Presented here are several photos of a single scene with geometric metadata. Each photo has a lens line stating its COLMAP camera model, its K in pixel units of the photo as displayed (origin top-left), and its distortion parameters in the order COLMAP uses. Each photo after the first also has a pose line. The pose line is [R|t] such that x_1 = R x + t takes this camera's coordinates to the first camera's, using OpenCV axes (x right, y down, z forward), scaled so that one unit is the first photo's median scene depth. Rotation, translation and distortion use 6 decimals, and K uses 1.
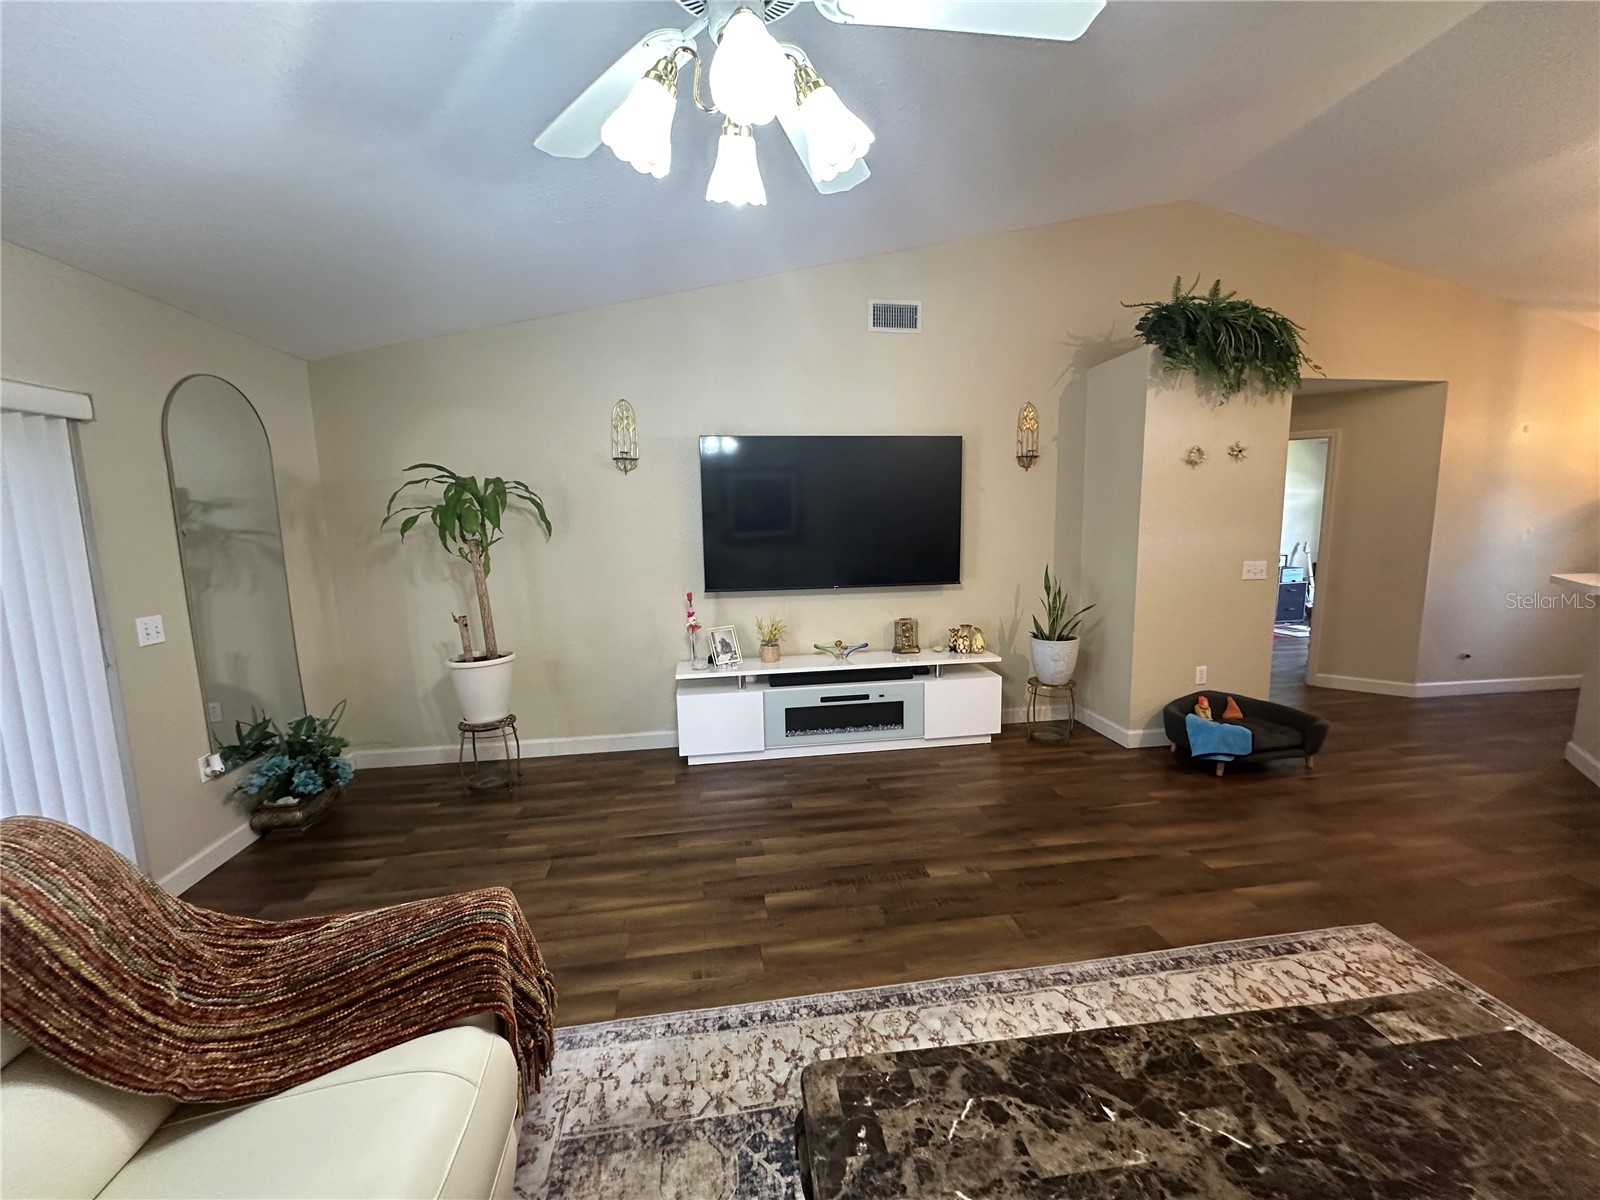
lens RADIAL K [[636.6, 0, 800.0], [0, 636.6, 600.0], [0, 0, 1]] dist [-0.003669, 0.000626]
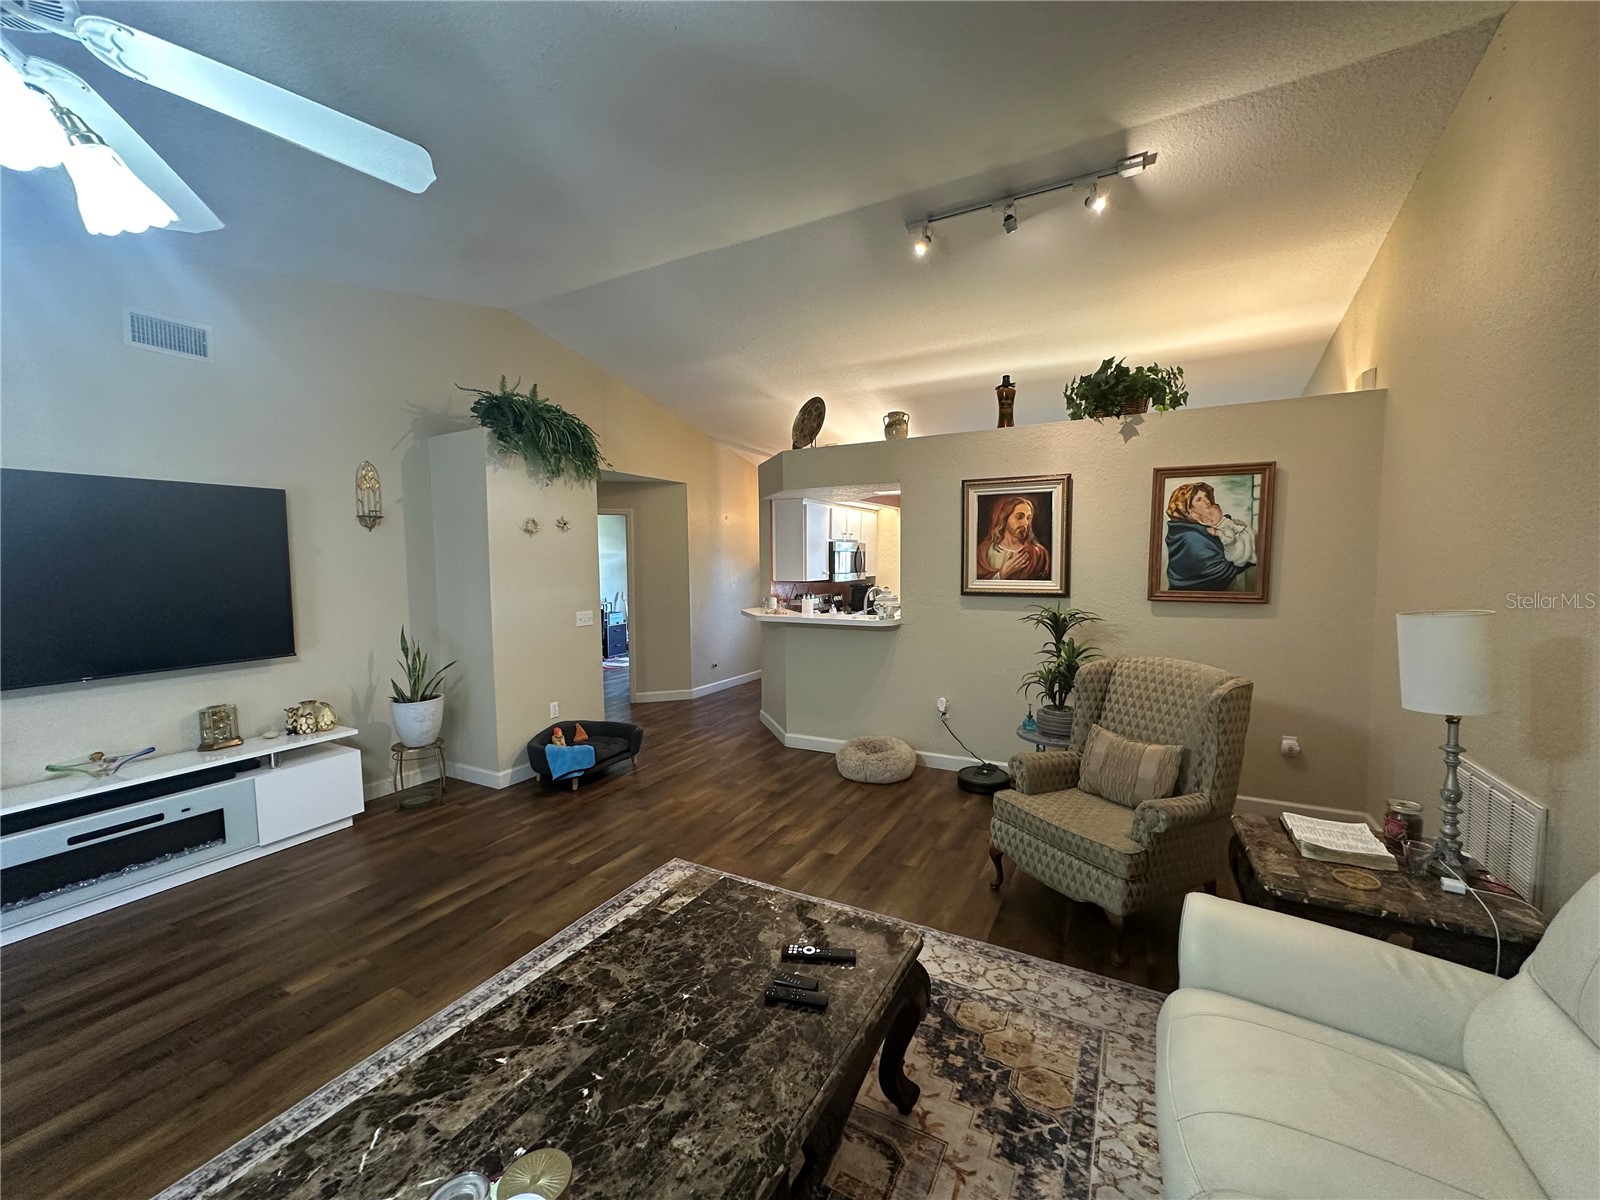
lens RADIAL K [[636.6, 0, 800.0], [0, 636.6, 600.0], [0, 0, 1]] dist [-0.003669, 0.000626]
pose [[0.594335, -0.042126, 0.803113, -0.042936], [0.107528, 0.993823, -0.027445, -0.003246], [-0.796997, 0.102668, 0.595194, -0.100016]]
